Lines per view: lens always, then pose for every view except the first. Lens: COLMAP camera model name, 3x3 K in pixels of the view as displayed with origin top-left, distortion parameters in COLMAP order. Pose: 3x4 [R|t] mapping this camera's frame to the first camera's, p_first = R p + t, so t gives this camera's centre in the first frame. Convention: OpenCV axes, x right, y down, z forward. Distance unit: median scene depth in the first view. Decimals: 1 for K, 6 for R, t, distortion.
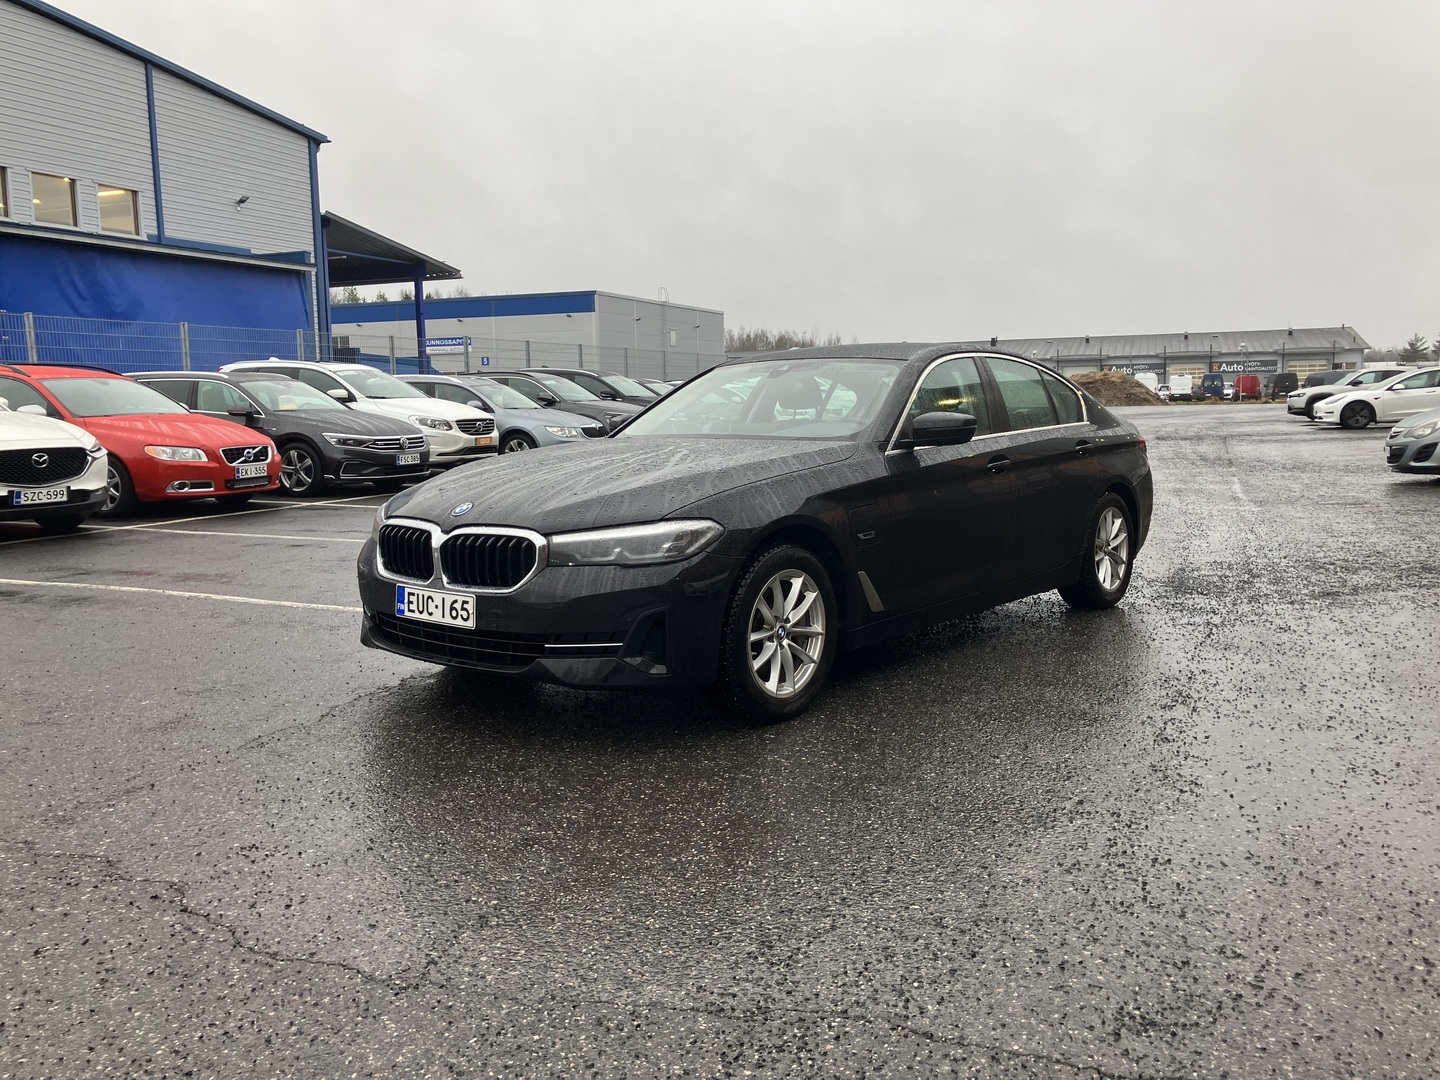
lens RADIAL K [[1186.3, 0, 712.1], [0, 1186.3, 545.5], [0, 0, 1]] dist [0.000720, 0.003332]
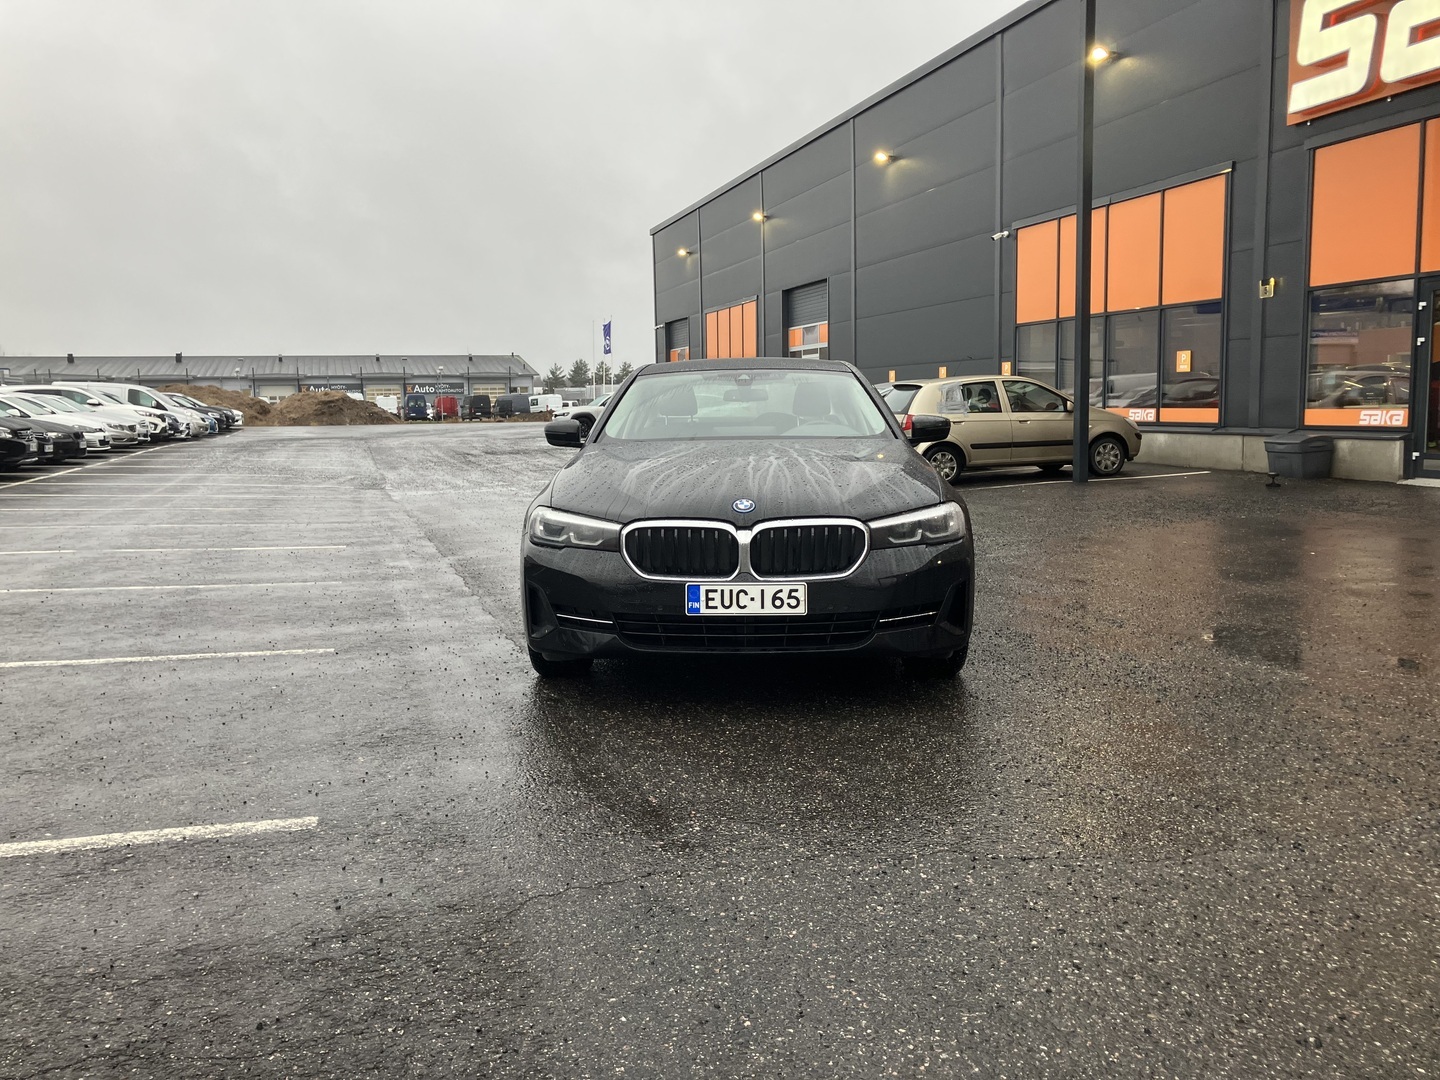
lens RADIAL K [[1186.3, 0, 712.1], [0, 1186.3, 545.5], [0, 0, 1]] dist [0.000720, 0.003332]
pose [[0.789796, -0.064013, 0.610020, -0.869782], [0.074065, 0.997215, 0.008751, -0.006818], [-0.608881, 0.038270, 0.792338, 0.191775]]
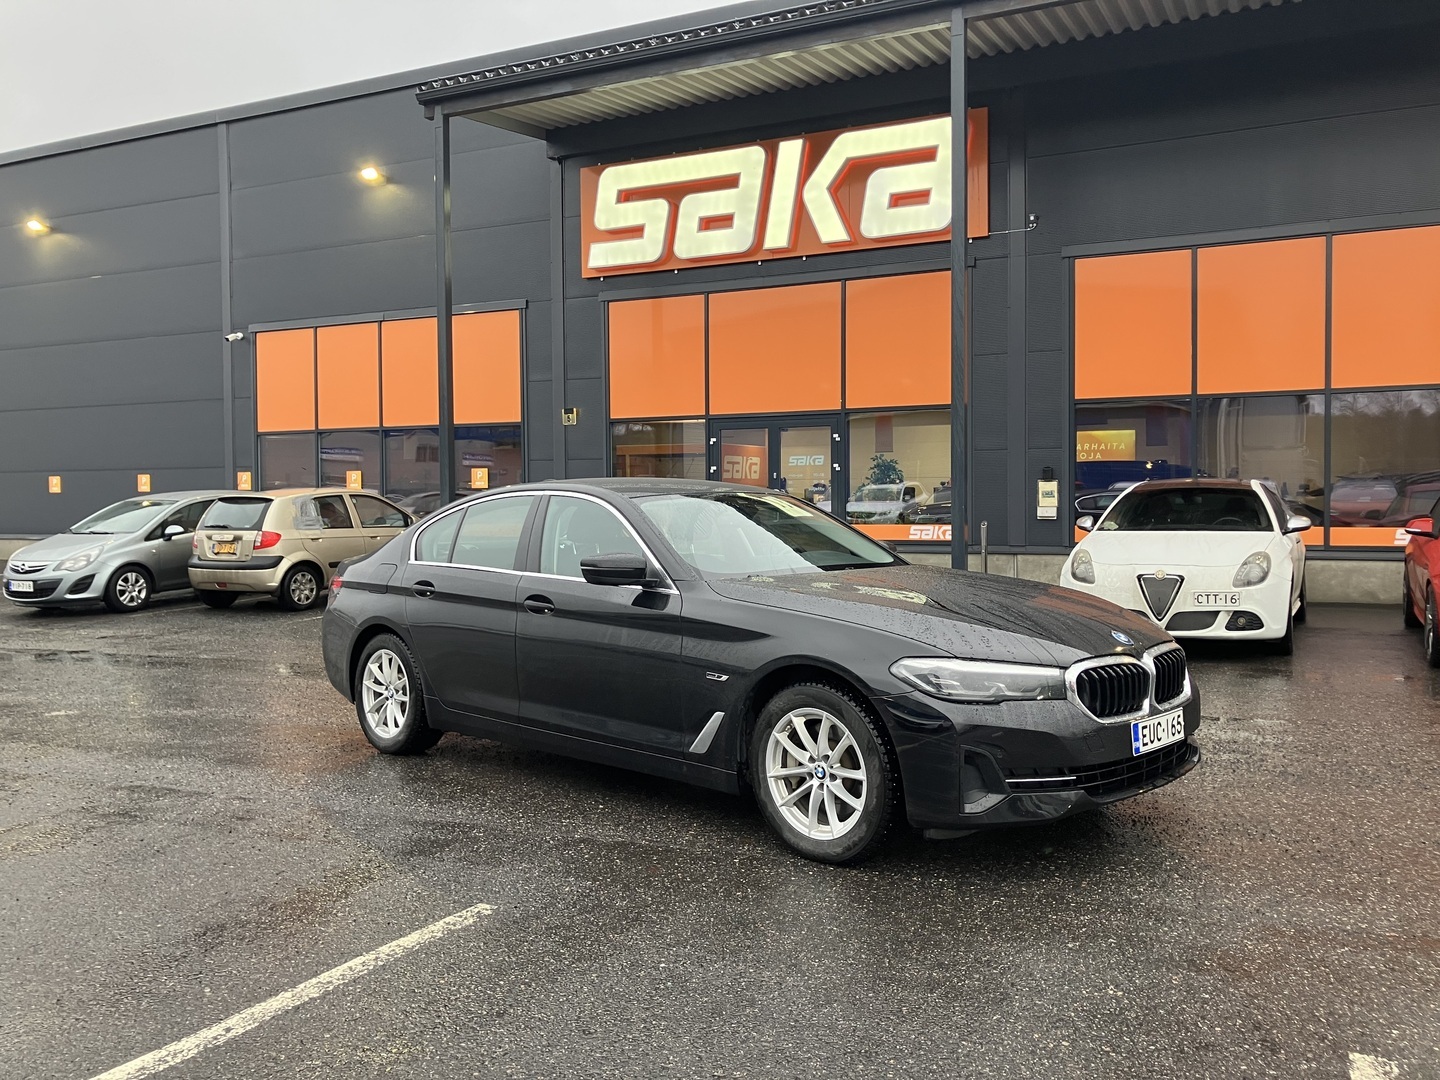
lens RADIAL K [[1186.3, 0, 712.1], [0, 1186.3, 545.5], [0, 0, 1]] dist [0.000720, 0.003332]
pose [[0.075664, -0.015484, 0.997013, -1.267606], [0.124848, 0.992158, 0.005934, -0.161173], [-0.989287, 0.124026, 0.077004, 1.261170]]
